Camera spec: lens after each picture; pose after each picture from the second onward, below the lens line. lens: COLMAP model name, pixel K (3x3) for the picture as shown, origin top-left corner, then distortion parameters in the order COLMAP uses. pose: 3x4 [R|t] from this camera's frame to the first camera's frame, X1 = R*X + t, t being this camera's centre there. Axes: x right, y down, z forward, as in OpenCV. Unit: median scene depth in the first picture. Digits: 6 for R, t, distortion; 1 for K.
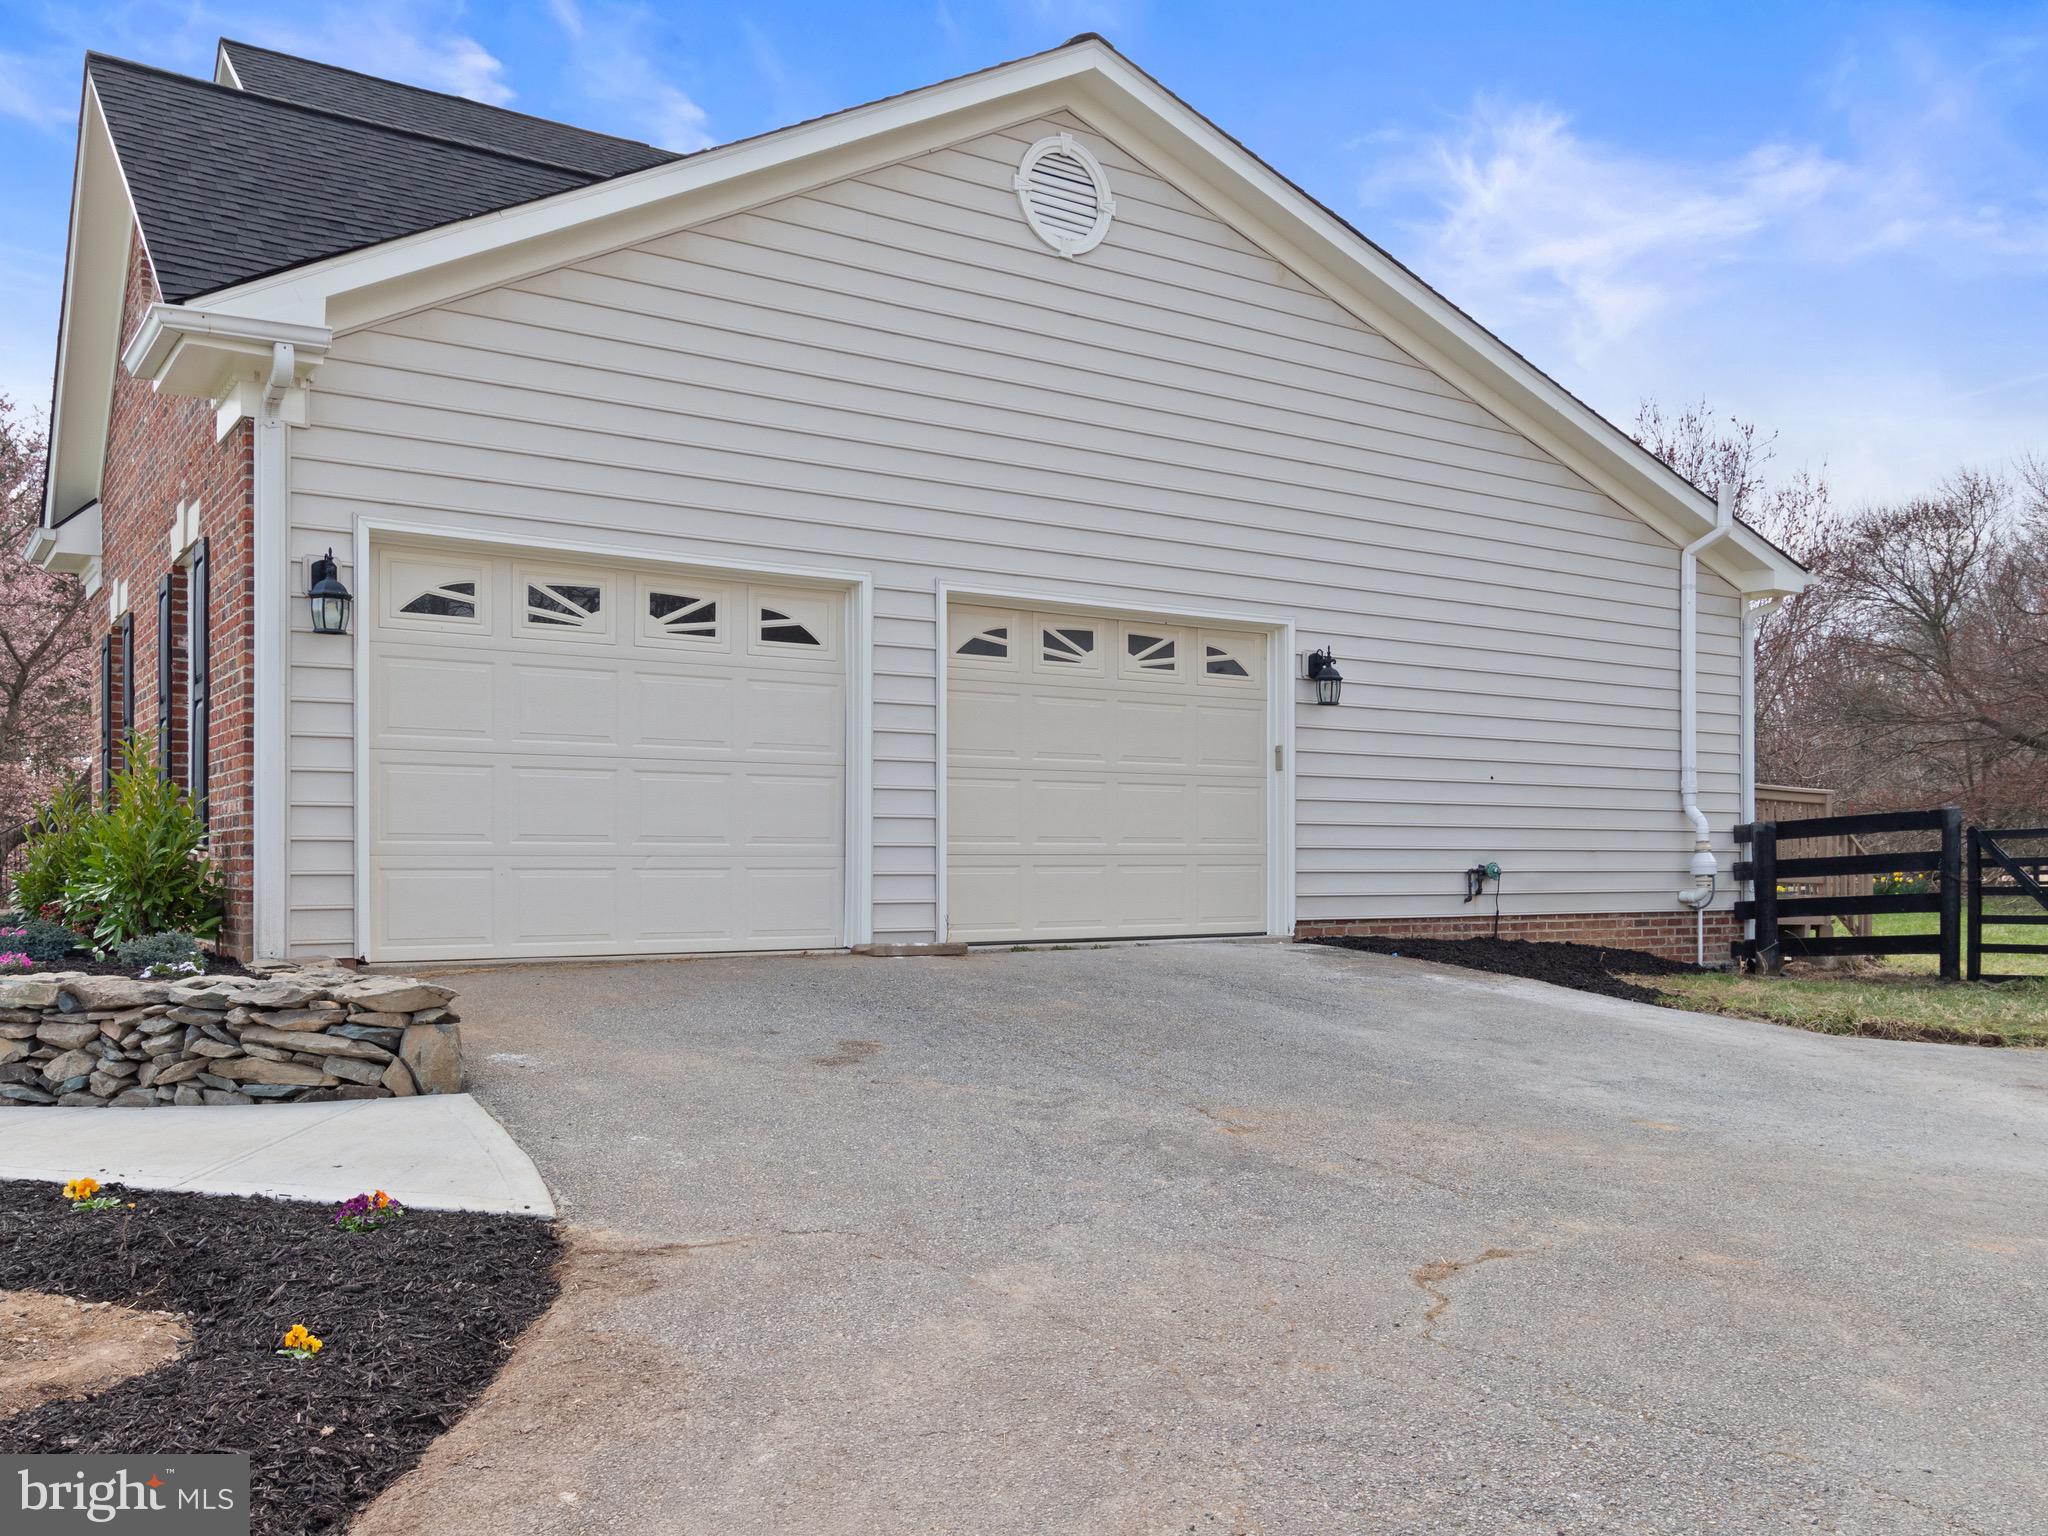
lens RADIAL K [[1840.8, 0, 1026.2], [0, 1840.8, 779.3], [0, 0, 1]] dist [0.006337, -0.001045]
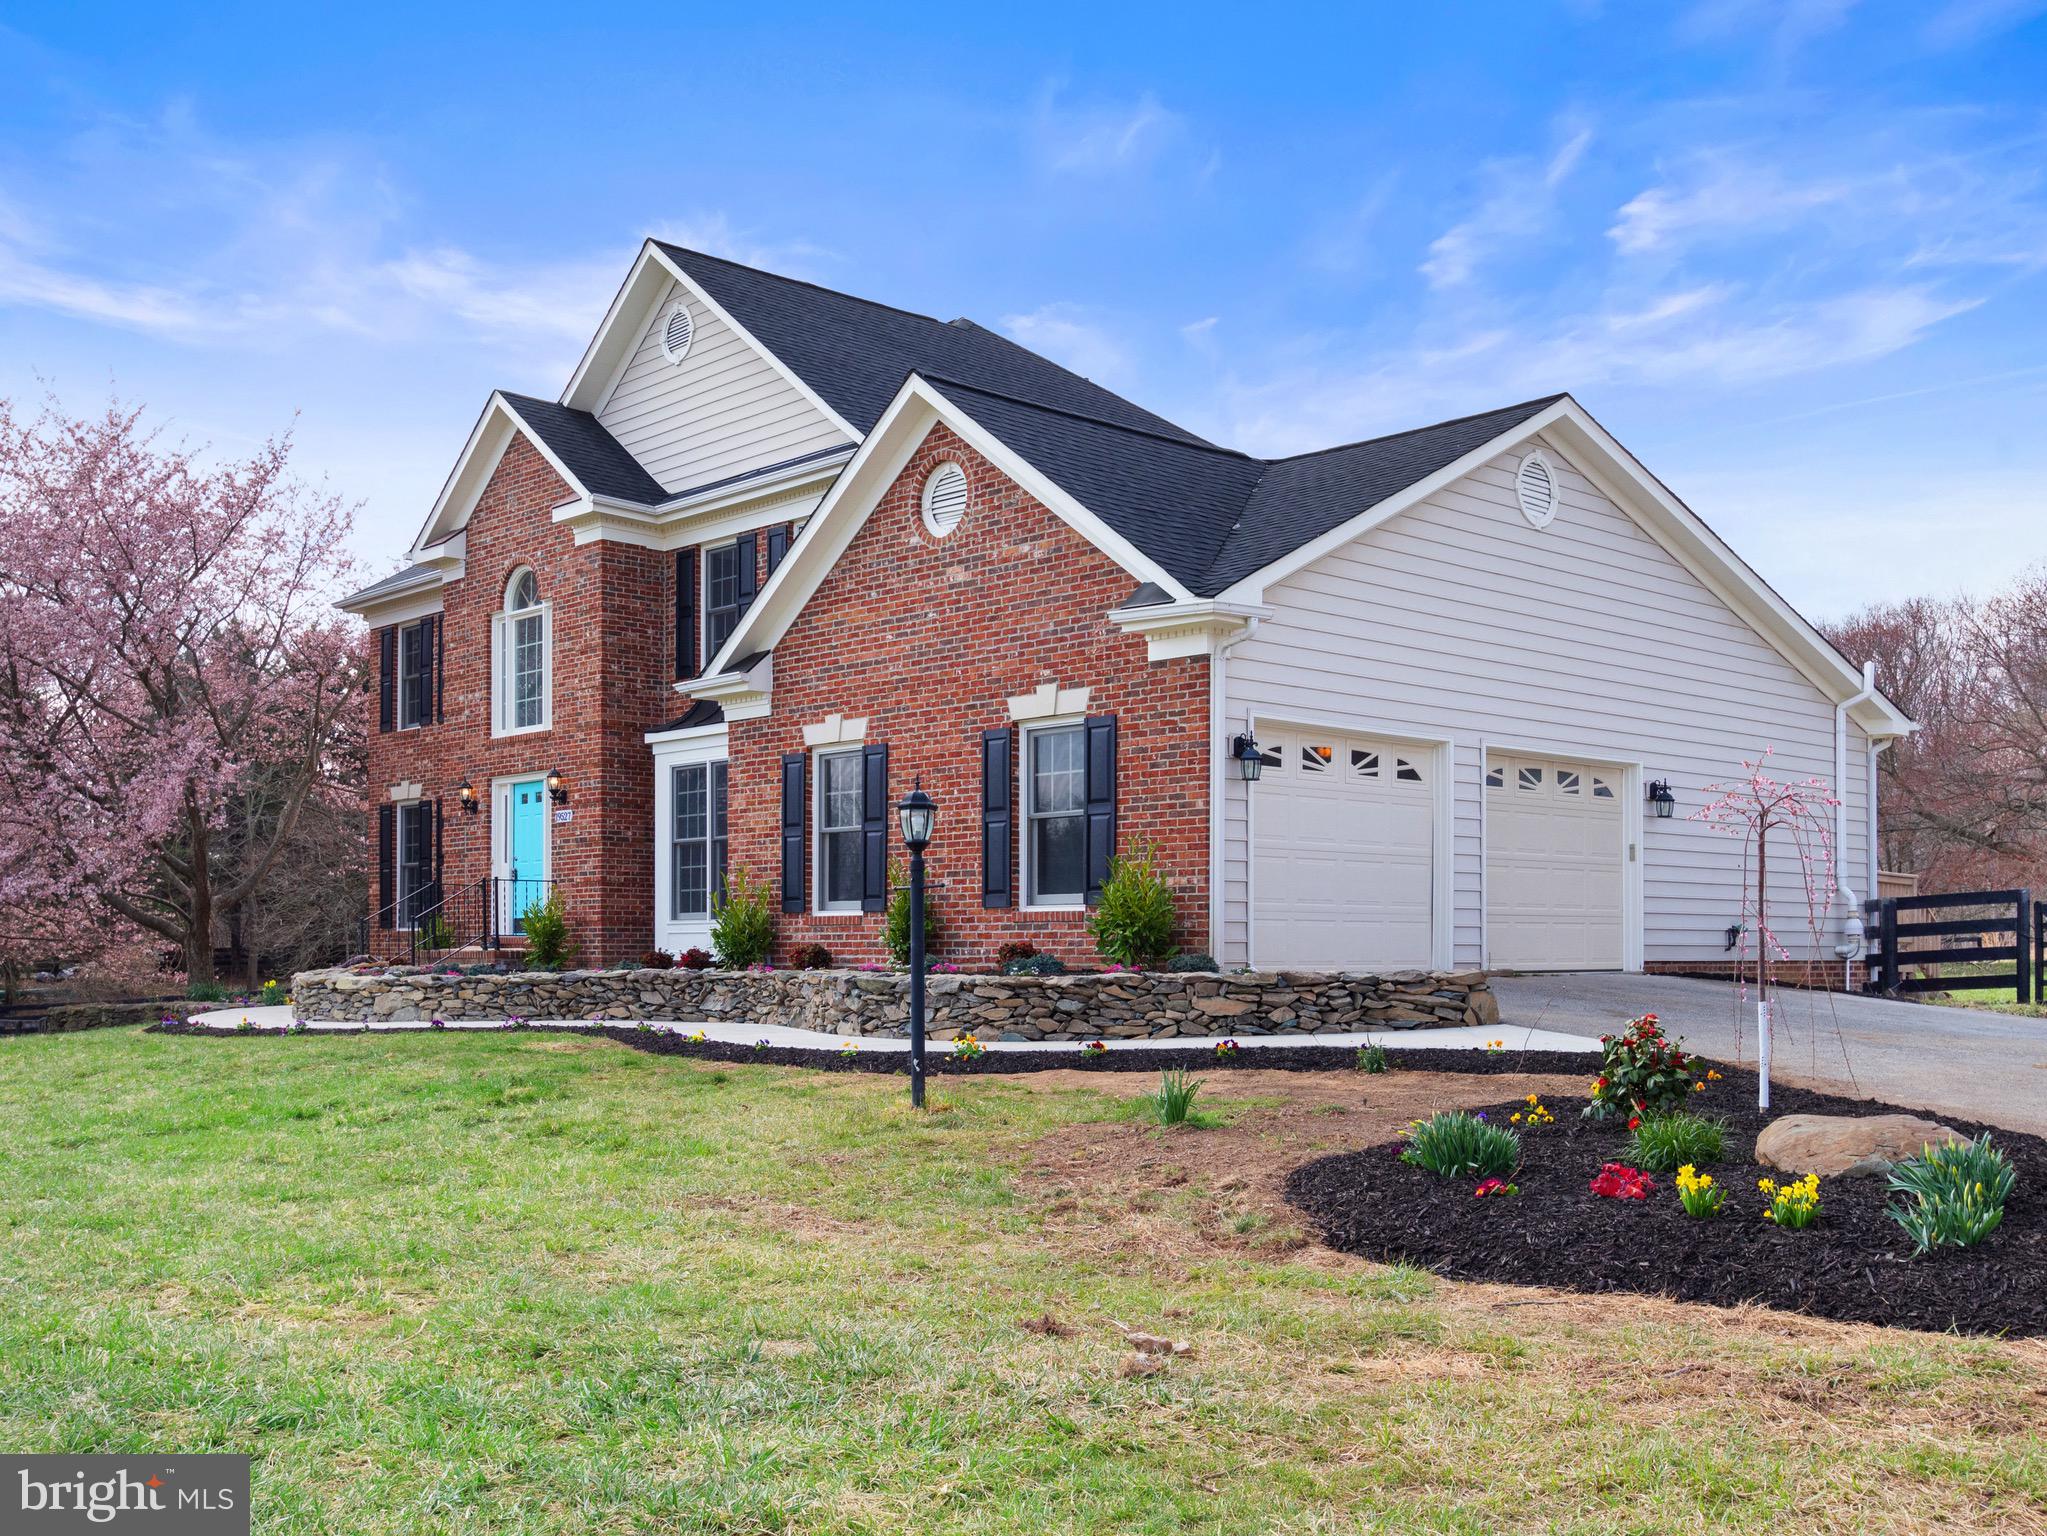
lens RADIAL K [[2079.1, 0, 961.5], [0, 2079.1, 818.2], [0, 0, 1]] dist [-0.009960, 0.000000]
pose [[0.993018, 0.008138, 0.117684, -0.604397], [-0.005892, 0.999794, -0.019419, -0.003410], [-0.117817, 0.018590, 0.992861, -0.613075]]
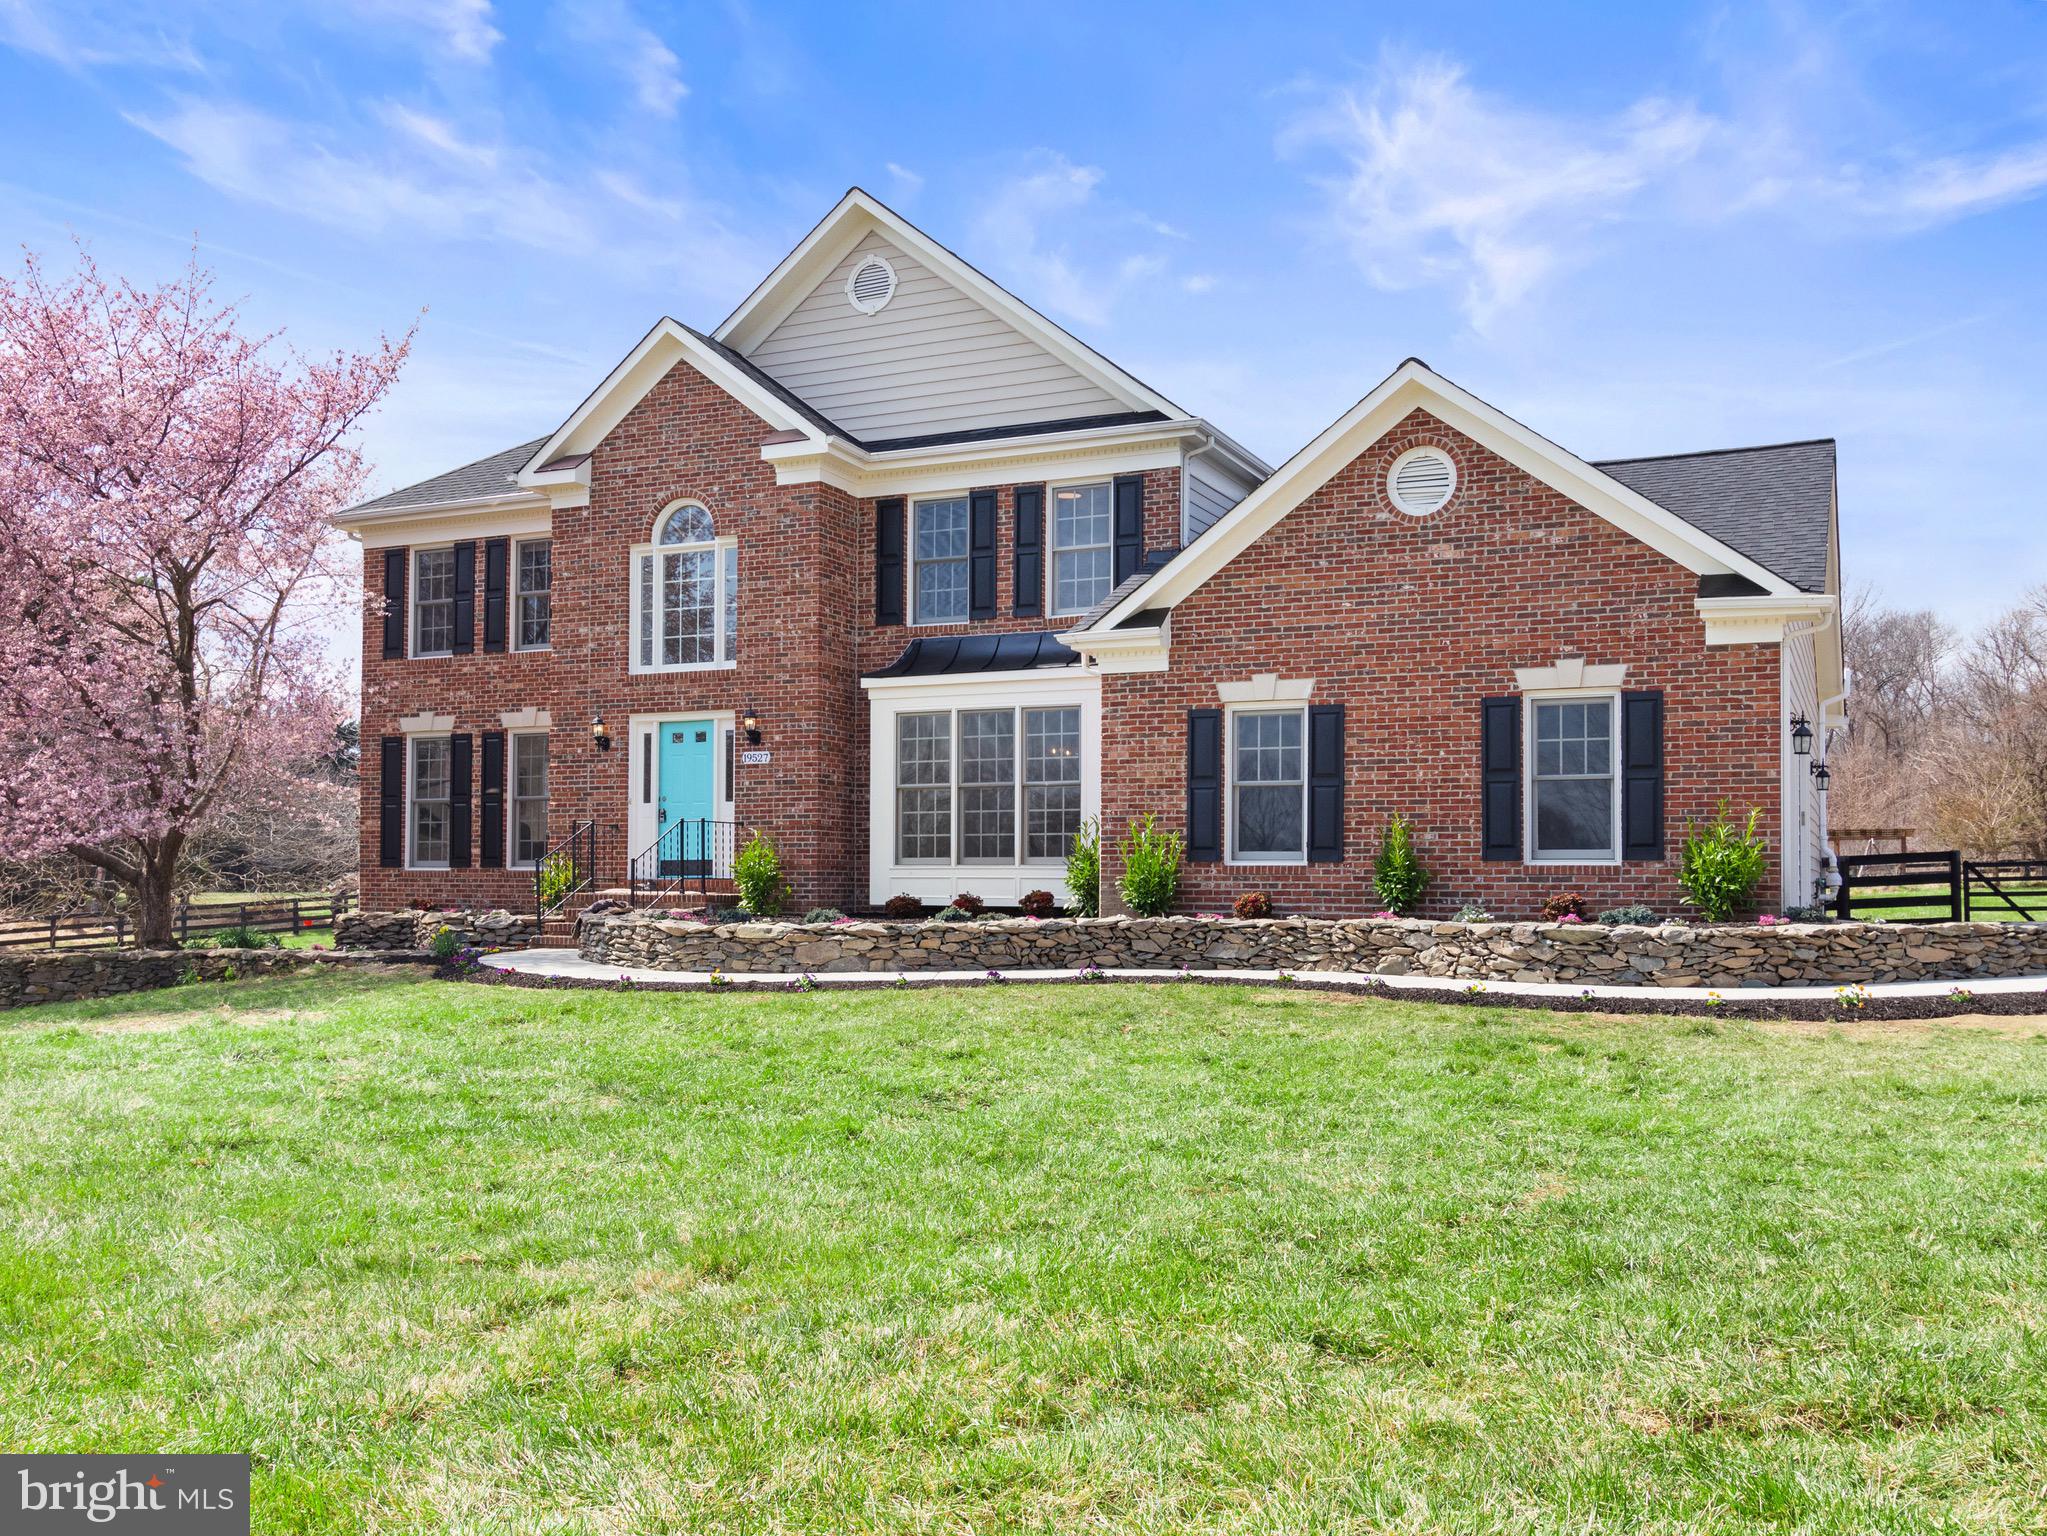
lens RADIAL K [[1839.9, 0, 1051.2], [0, 1839.9, 741.8], [0, 0, 1]] dist [0.006337, -0.001045]
pose [[0.868578, 0.042809, 0.493700, -1.413343], [-0.026973, 0.998869, -0.039159, 0.004201], [-0.494818, 0.020696, 0.868750, -0.212158]]
